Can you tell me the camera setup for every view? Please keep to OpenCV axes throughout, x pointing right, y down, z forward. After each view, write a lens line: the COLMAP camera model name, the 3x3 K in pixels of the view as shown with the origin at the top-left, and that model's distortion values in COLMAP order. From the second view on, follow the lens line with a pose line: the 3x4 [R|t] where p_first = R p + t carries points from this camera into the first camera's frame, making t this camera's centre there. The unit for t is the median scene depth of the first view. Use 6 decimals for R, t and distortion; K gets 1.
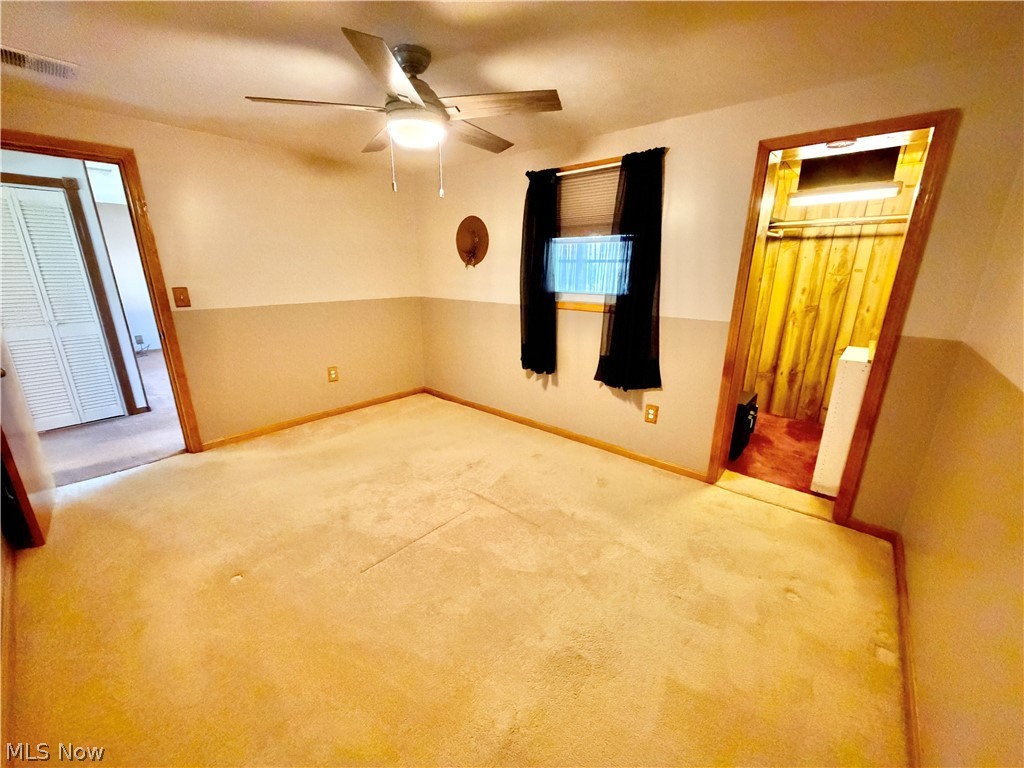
lens RADIAL K [[406.3, 0, 506.5], [0, 406.3, 384.3], [0, 0, 1]] dist [-0.000965, 0.000692]
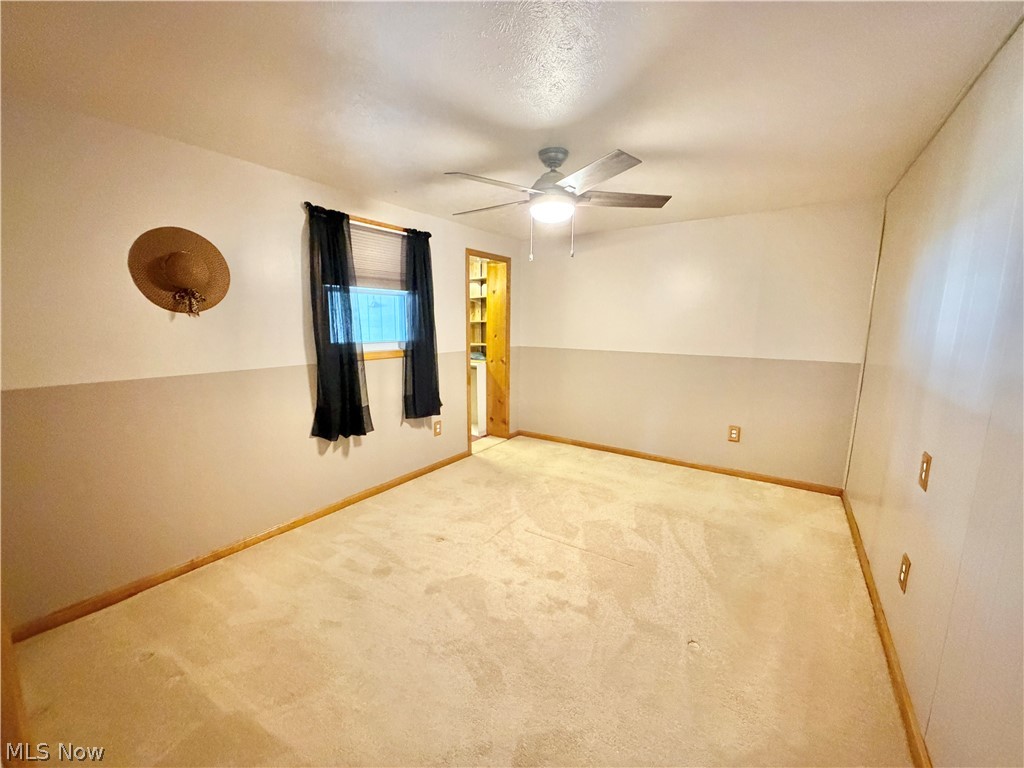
lens RADIAL K [[406.3, 0, 514.9], [0, 406.3, 386.3], [0, 0, 1]] dist [-0.000965, 0.000692]
pose [[-0.119271, -0.167805, 0.978579, -0.887063], [0.268935, 0.943308, 0.194535, -0.231144], [-0.955745, 0.286377, -0.067380, 0.791541]]
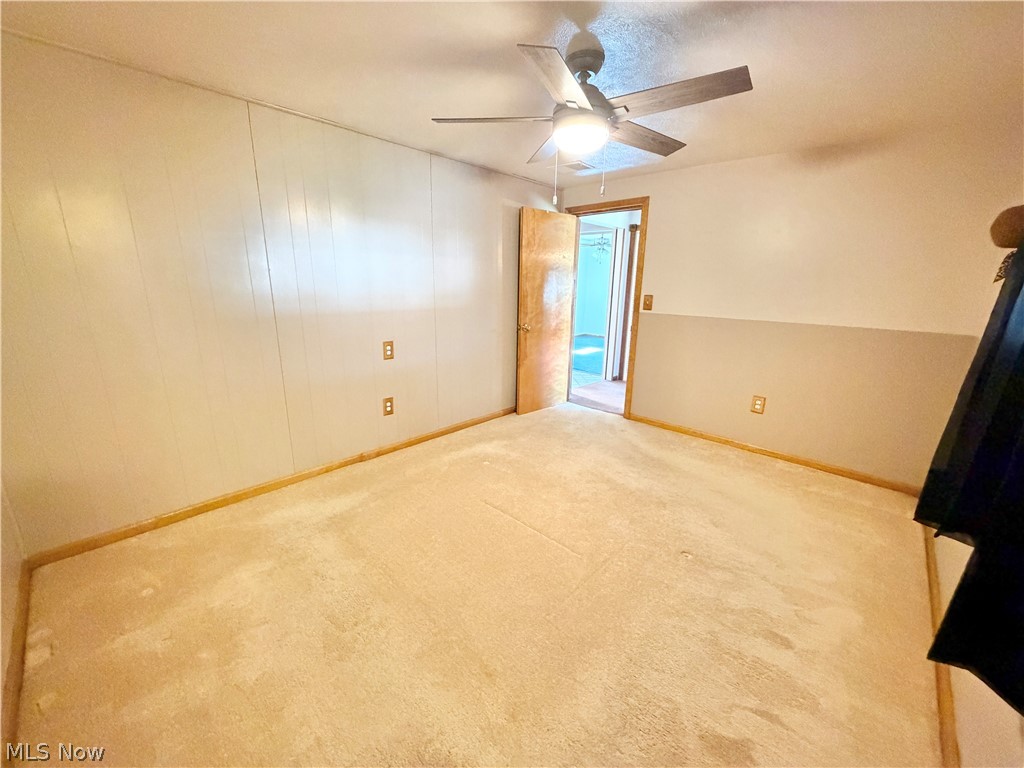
lens RADIAL K [[406.3, 0, 503.9], [0, 406.3, 386.4], [0, 0, 1]] dist [-0.000965, 0.000692]
pose [[-0.045631, 0.251502, -0.966781, 0.533214], [-0.293087, 0.921828, 0.253641, -0.154748], [0.954996, 0.294925, 0.031648, 0.570833]]
